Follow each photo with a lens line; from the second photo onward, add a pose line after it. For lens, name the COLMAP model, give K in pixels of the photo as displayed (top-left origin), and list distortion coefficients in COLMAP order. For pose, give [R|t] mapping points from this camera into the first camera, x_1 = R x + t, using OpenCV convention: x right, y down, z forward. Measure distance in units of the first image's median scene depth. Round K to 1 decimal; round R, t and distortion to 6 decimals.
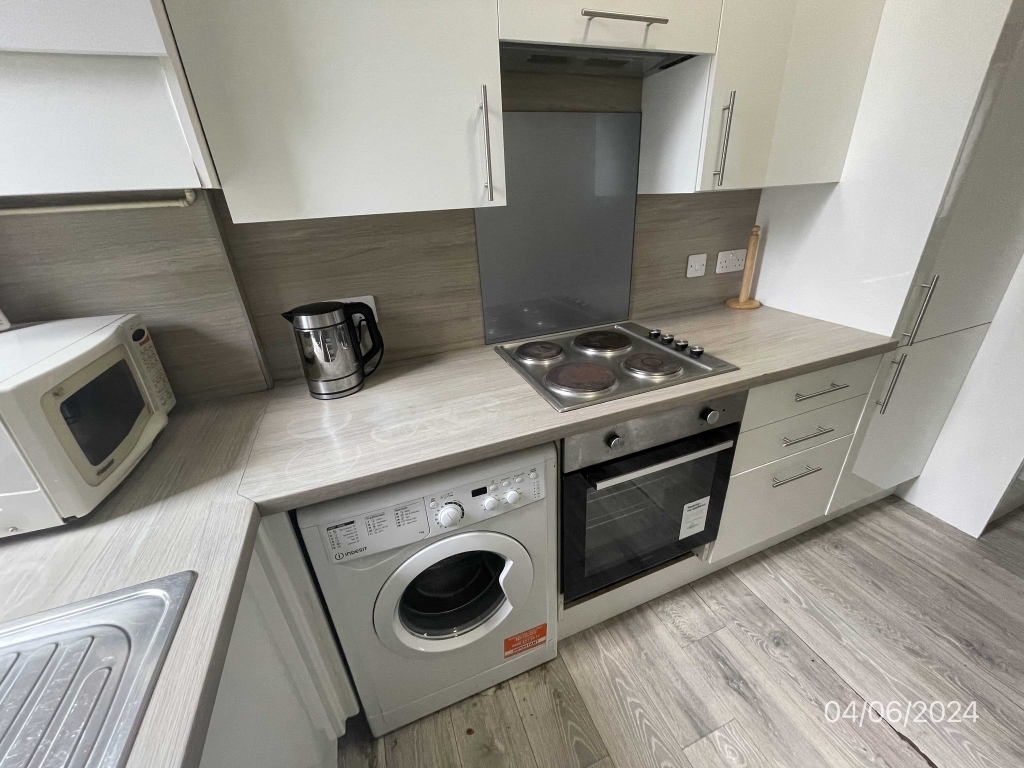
lens RADIAL K [[408.9, 0, 516.0], [0, 408.9, 382.8], [0, 0, 1]] dist [-0.004172, 0.000195]
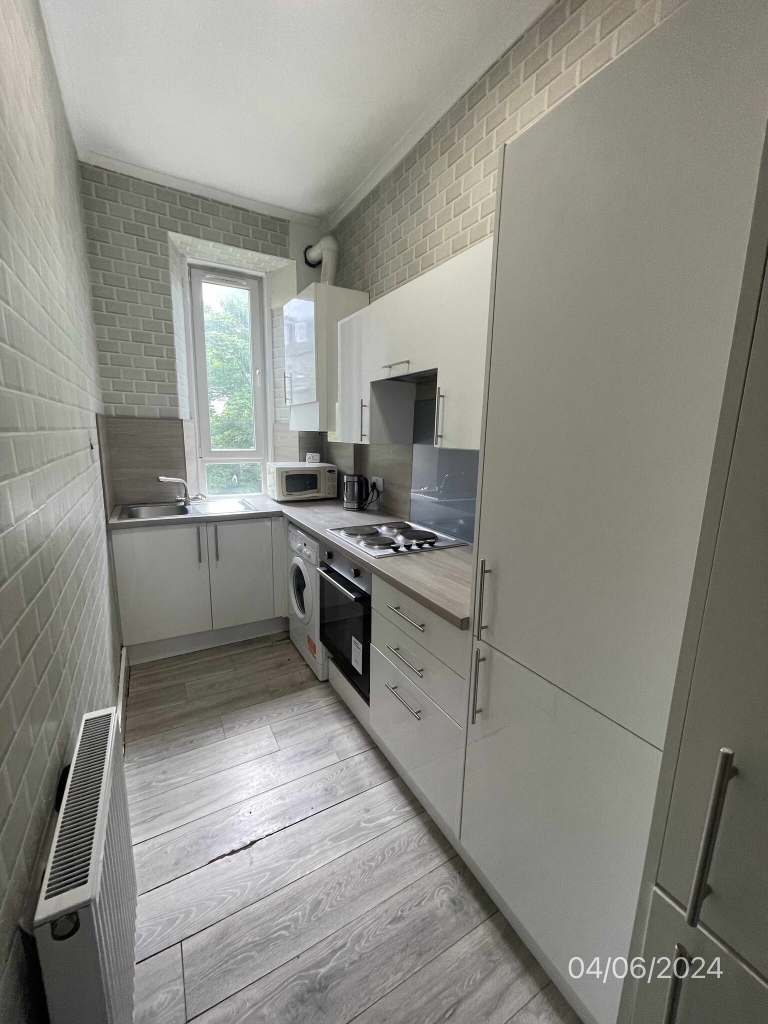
lens RADIAL K [[408.9, 0, 386.7], [0, 408.9, 517.2], [0, 0, 1]] dist [-0.004172, 0.000195]
pose [[0.150655, 0.241950, -0.958521, 1.672443], [-0.453996, 0.878231, 0.150327, -0.347672], [0.878175, 0.412518, 0.242154, 0.536095]]
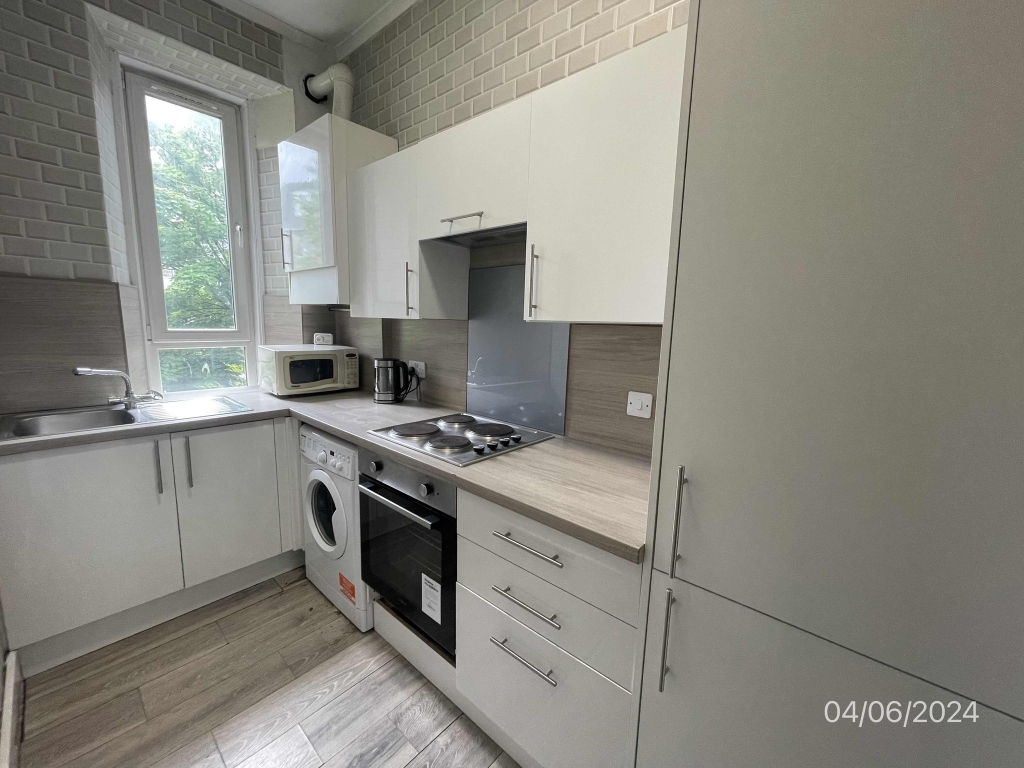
lens RADIAL K [[408.9, 0, 519.5], [0, 408.9, 387.5], [0, 0, 1]] dist [-0.004172, 0.000195]
pose [[0.463747, 0.195098, -0.864219, 1.329963], [-0.428857, 0.902990, -0.026278, -0.230647], [0.775255, 0.382813, 0.502428, 0.426267]]
